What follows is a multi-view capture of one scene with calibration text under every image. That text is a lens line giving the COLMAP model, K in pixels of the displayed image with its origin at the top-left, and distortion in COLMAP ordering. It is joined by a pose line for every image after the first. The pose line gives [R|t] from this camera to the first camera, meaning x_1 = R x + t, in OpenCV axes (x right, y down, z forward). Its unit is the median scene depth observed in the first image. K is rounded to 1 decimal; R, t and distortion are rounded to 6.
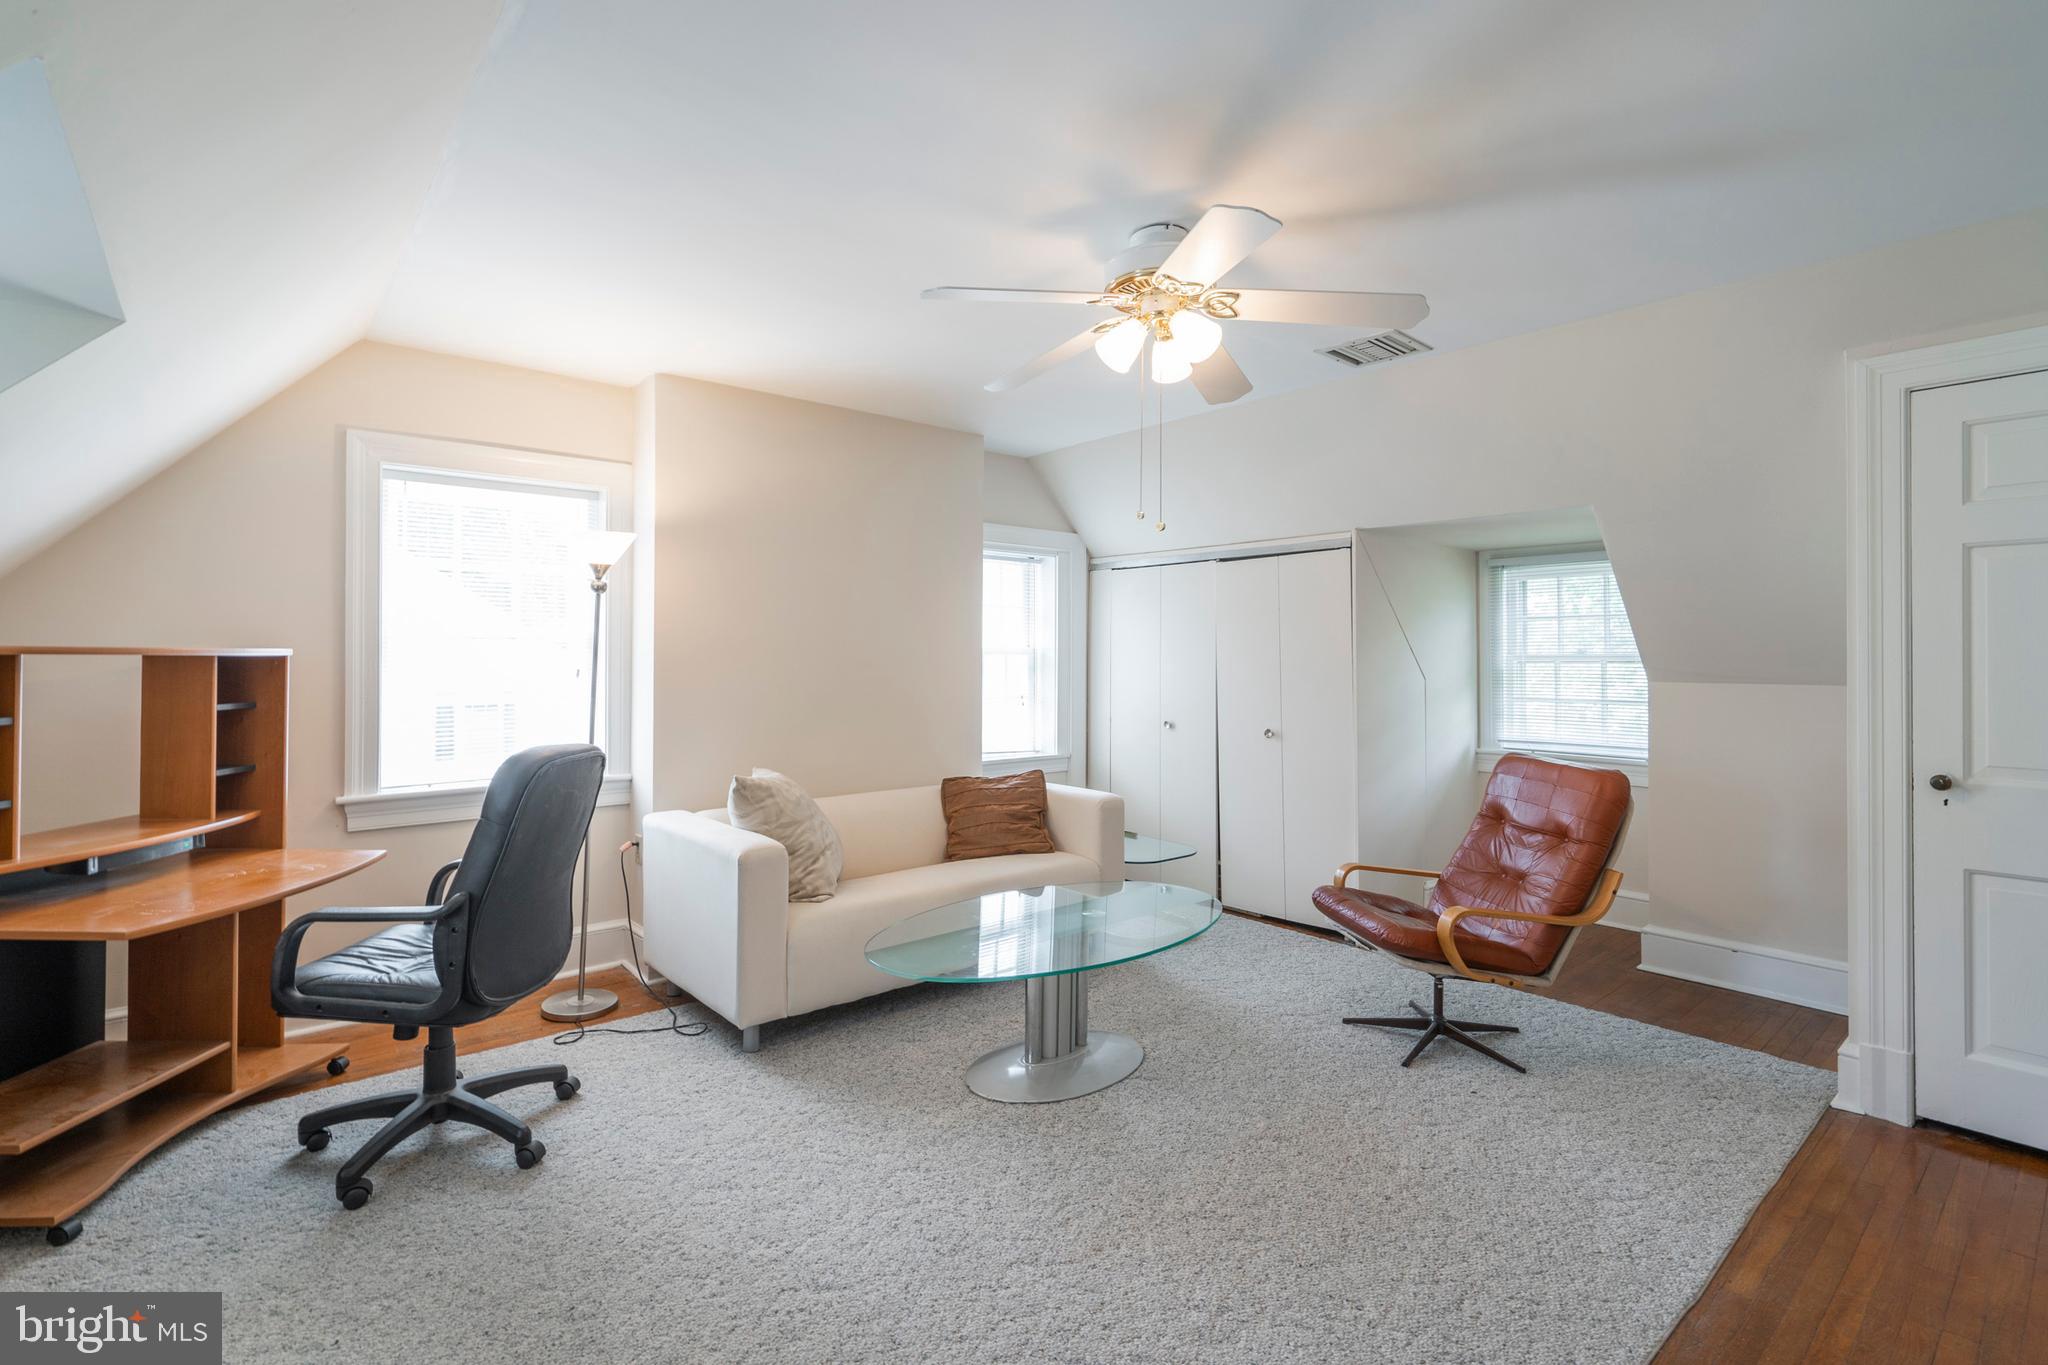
lens RADIAL K [[941.4, 0, 1027.9], [0, 941.4, 659.1], [0, 0, 1]] dist [-0.002831, 0.000026]
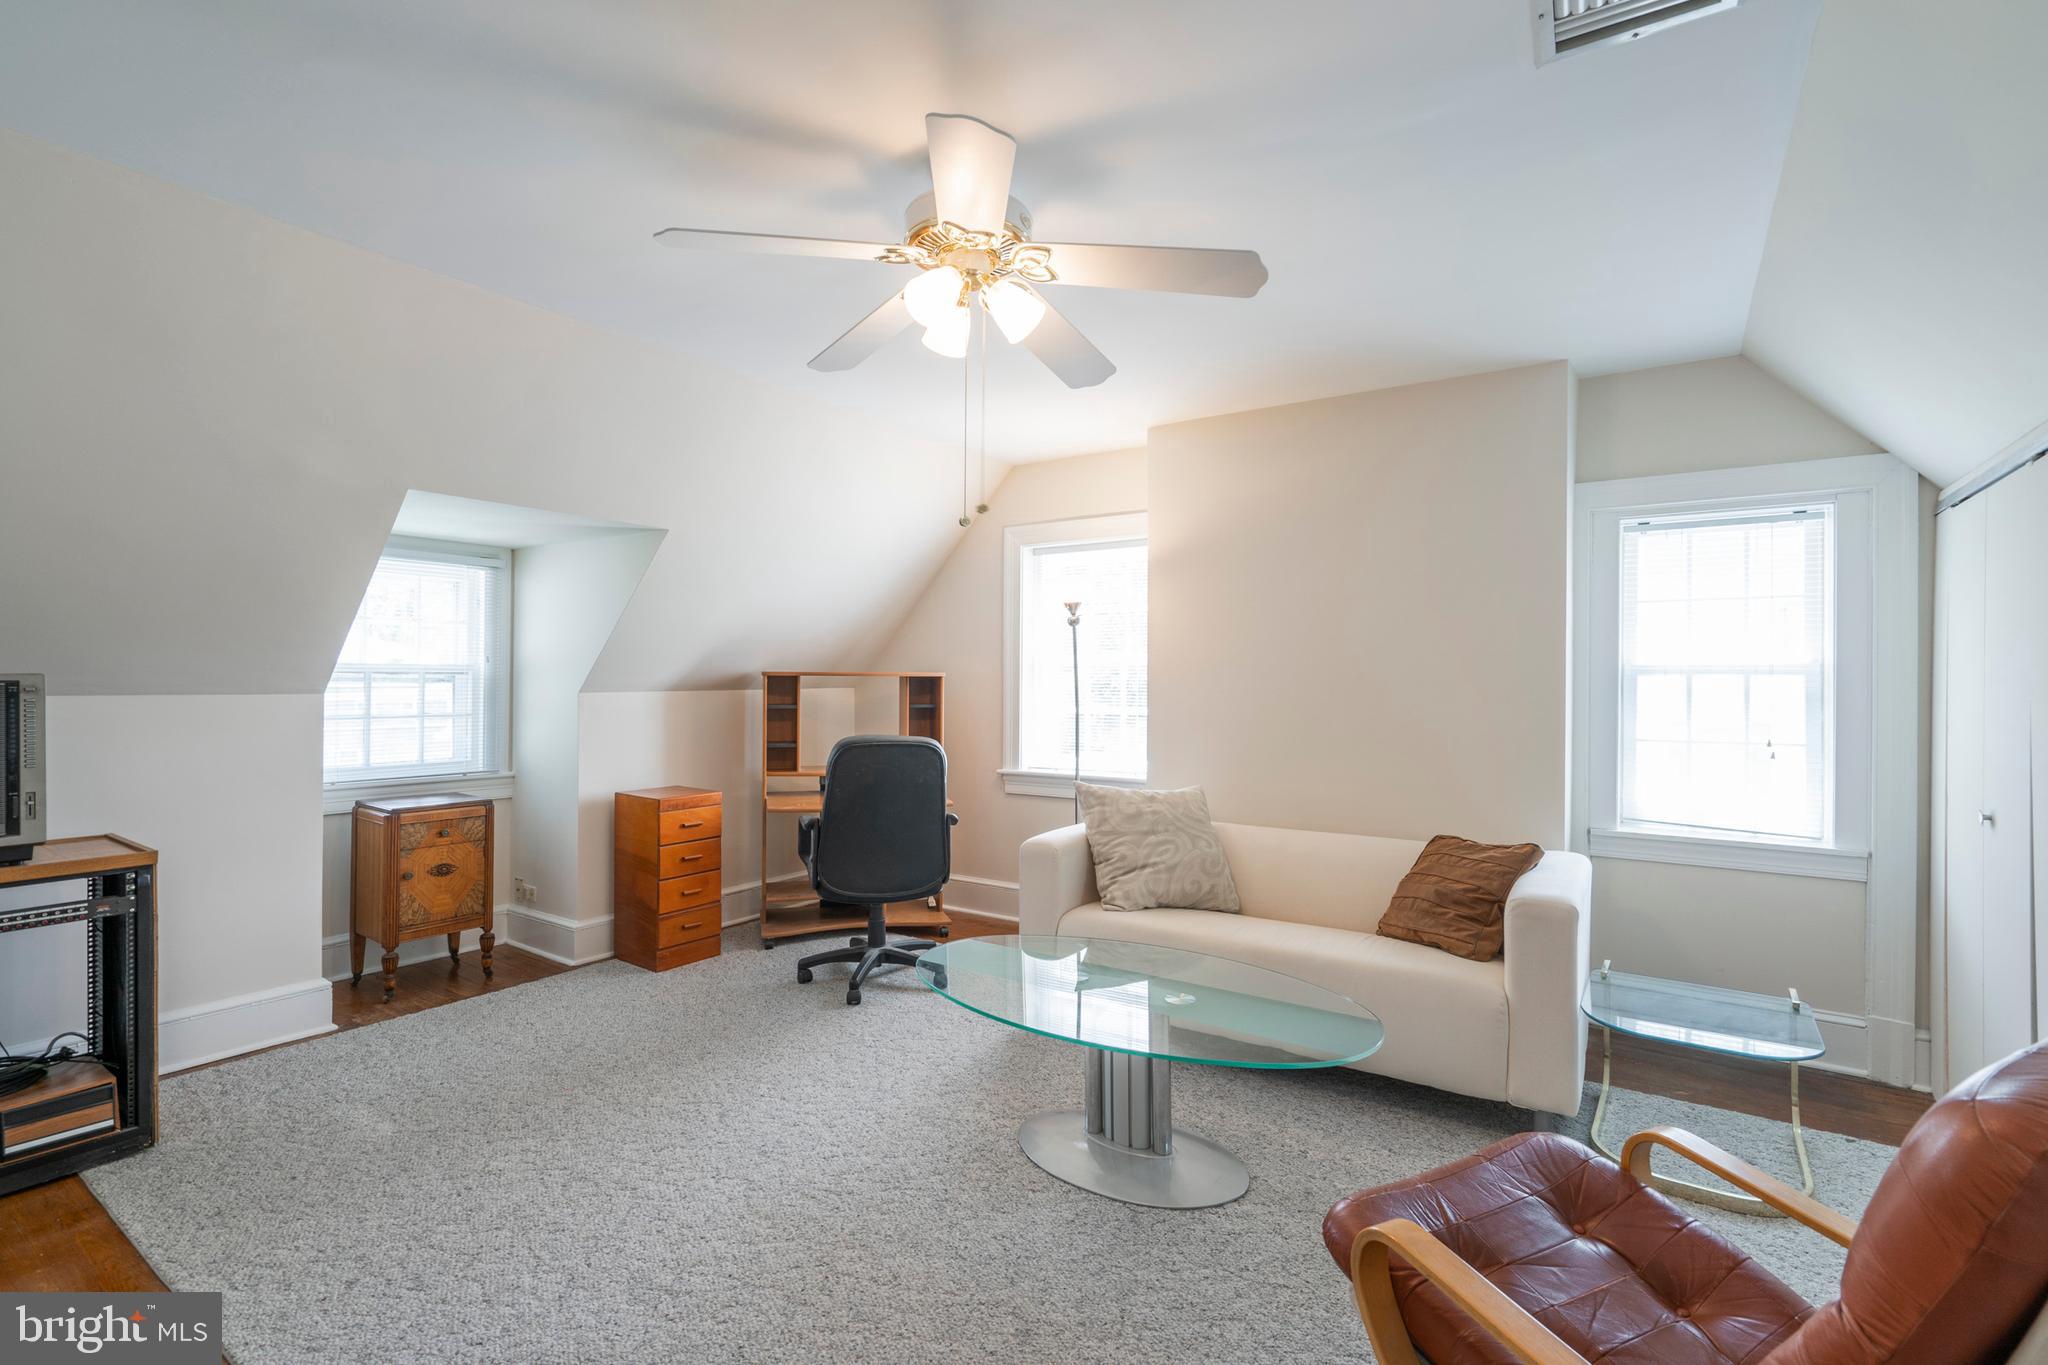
lens RADIAL K [[940.4, 0, 1024.0], [0, 940.4, 682.5], [0, 0, 1]] dist [-0.001016, 0.000200]
pose [[0.260328, 0.002617, -0.965517, 0.742852], [-0.003906, 0.999991, 0.001657, 0.003368], [0.965512, 0.003340, 0.260336, 0.619813]]
